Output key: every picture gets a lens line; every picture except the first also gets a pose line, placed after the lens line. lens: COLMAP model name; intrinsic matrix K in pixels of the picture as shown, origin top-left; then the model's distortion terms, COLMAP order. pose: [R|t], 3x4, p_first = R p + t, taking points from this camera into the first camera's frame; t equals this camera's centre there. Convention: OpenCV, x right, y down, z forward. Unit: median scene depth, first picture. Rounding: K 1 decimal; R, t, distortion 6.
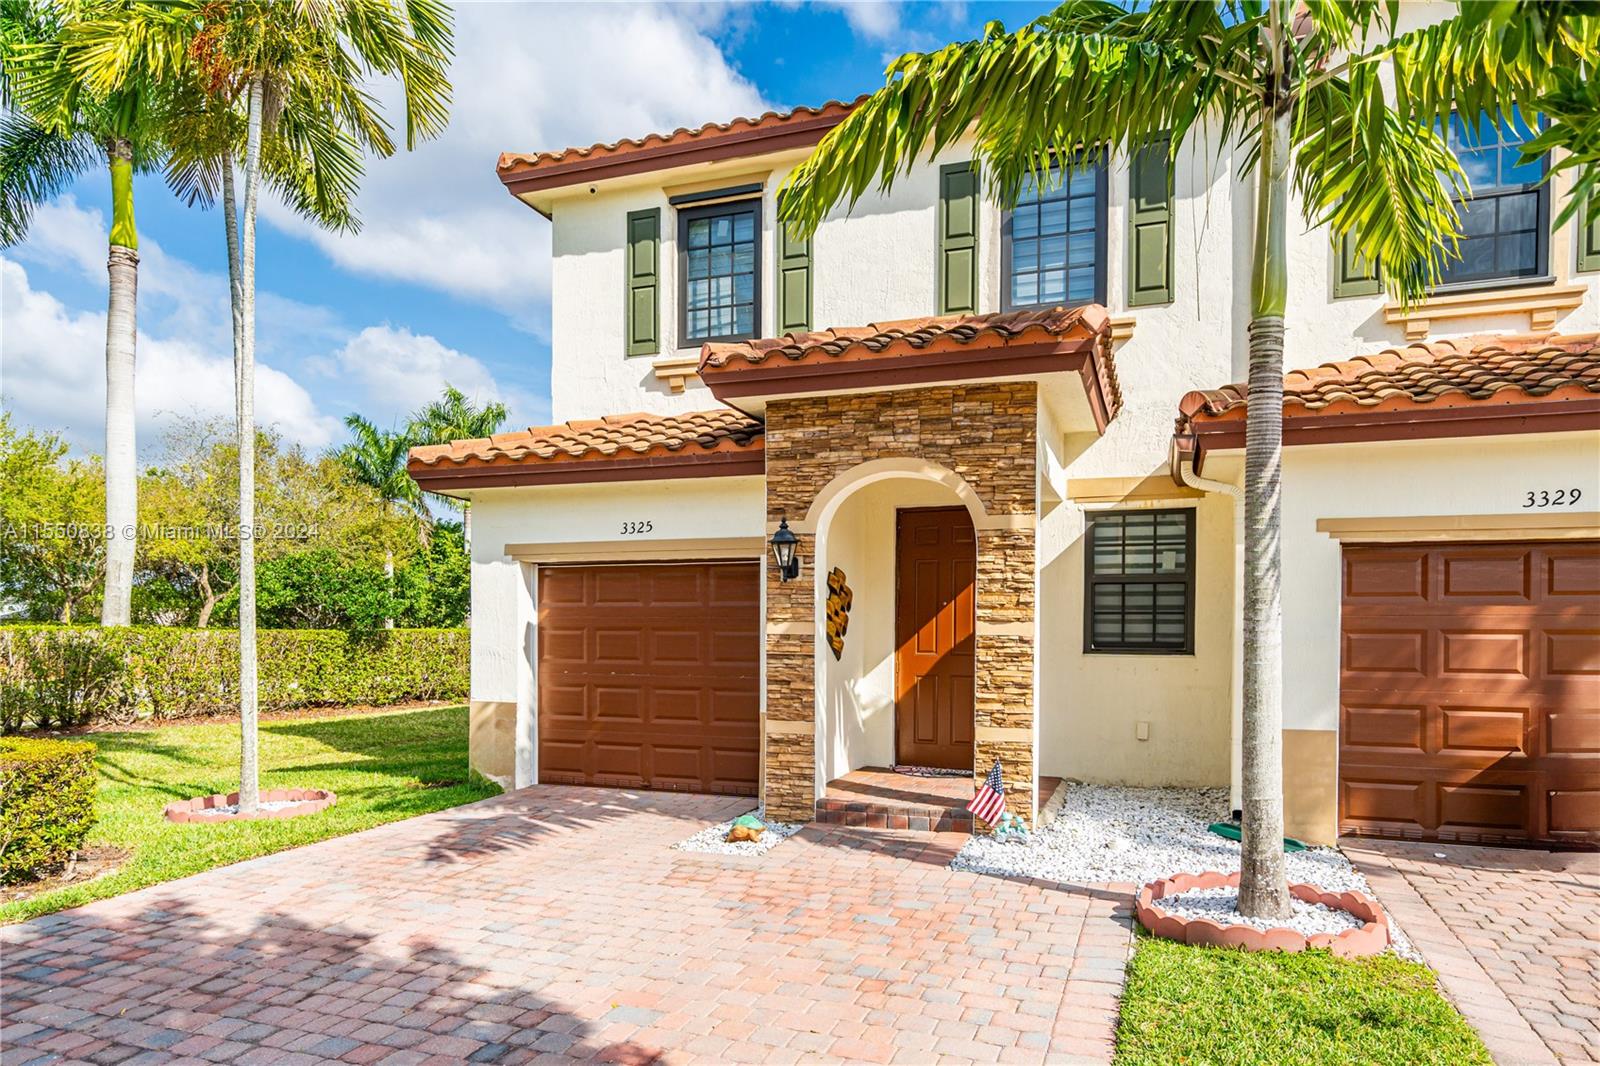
lens RADIAL K [[1034.7, 0, 794.5], [0, 1034.7, 621.6], [0, 0, 1]] dist [0.005586, 0.000137]
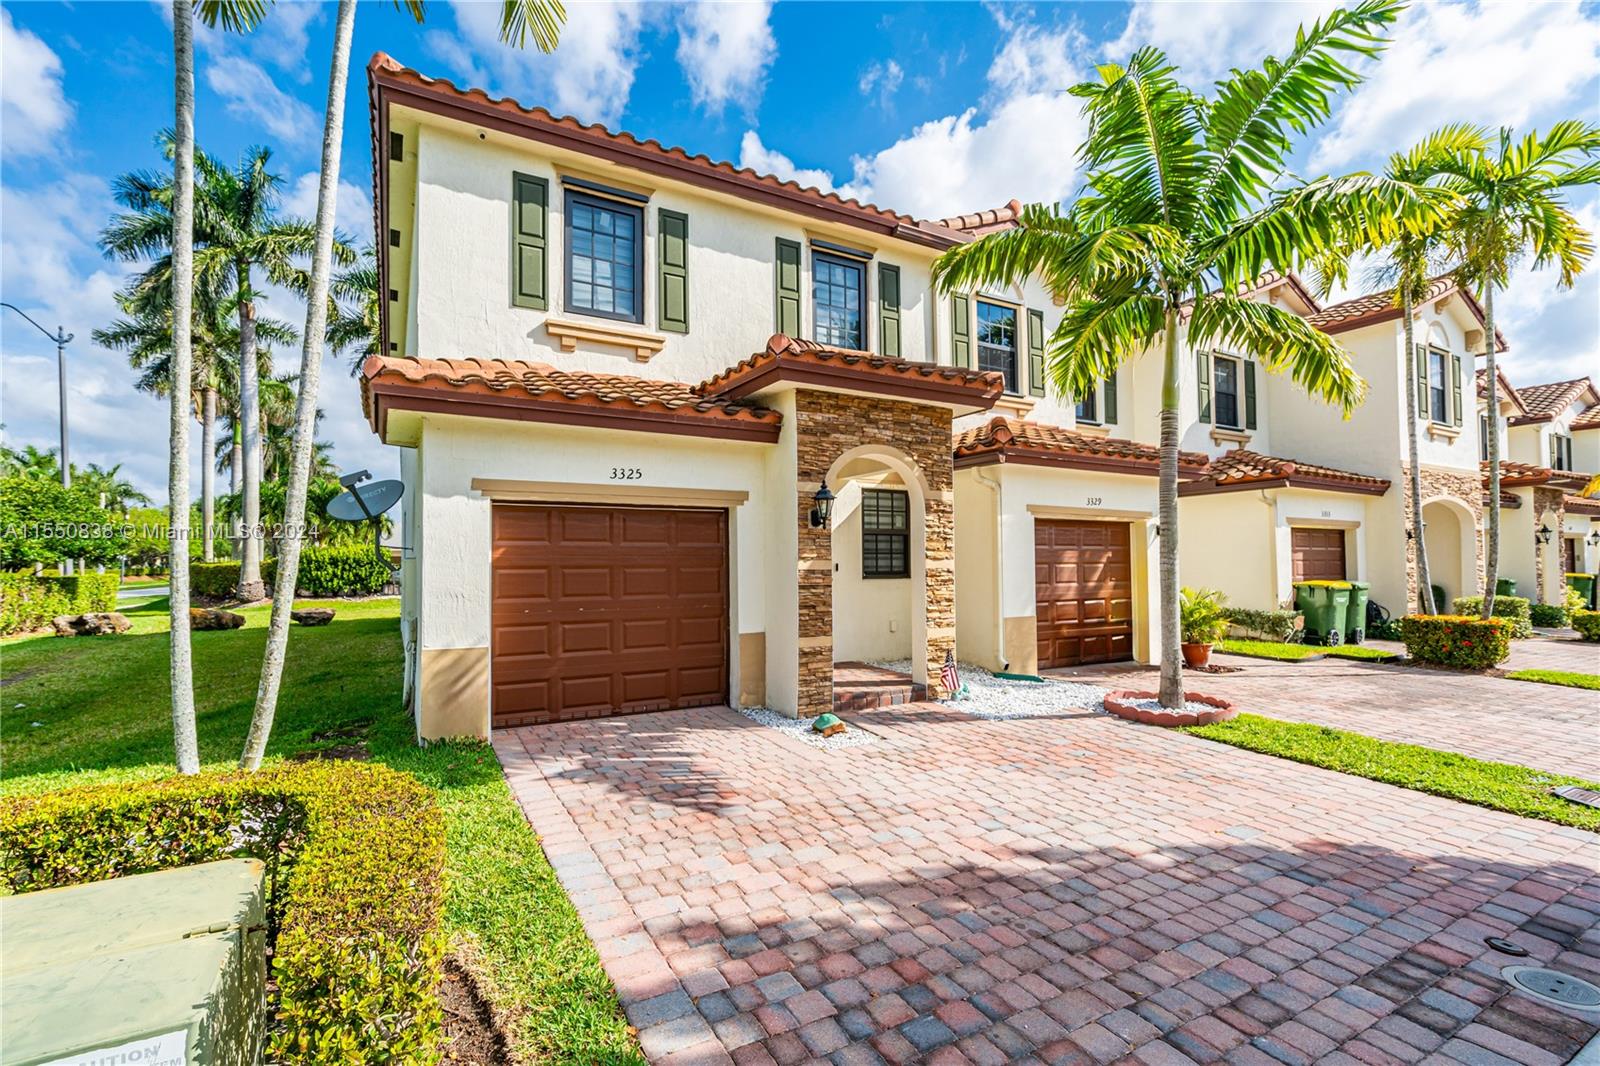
lens RADIAL K [[725.3, 0, 802.0], [0, 725.3, 522.7], [0, 0, 1]] dist [-0.001567, 0.000098]
pose [[0.643300, 0.034787, 0.764823, -0.708768], [0.001740, 0.998898, -0.046897, -0.003697], [-0.765612, 0.031500, 0.642531, 0.424852]]
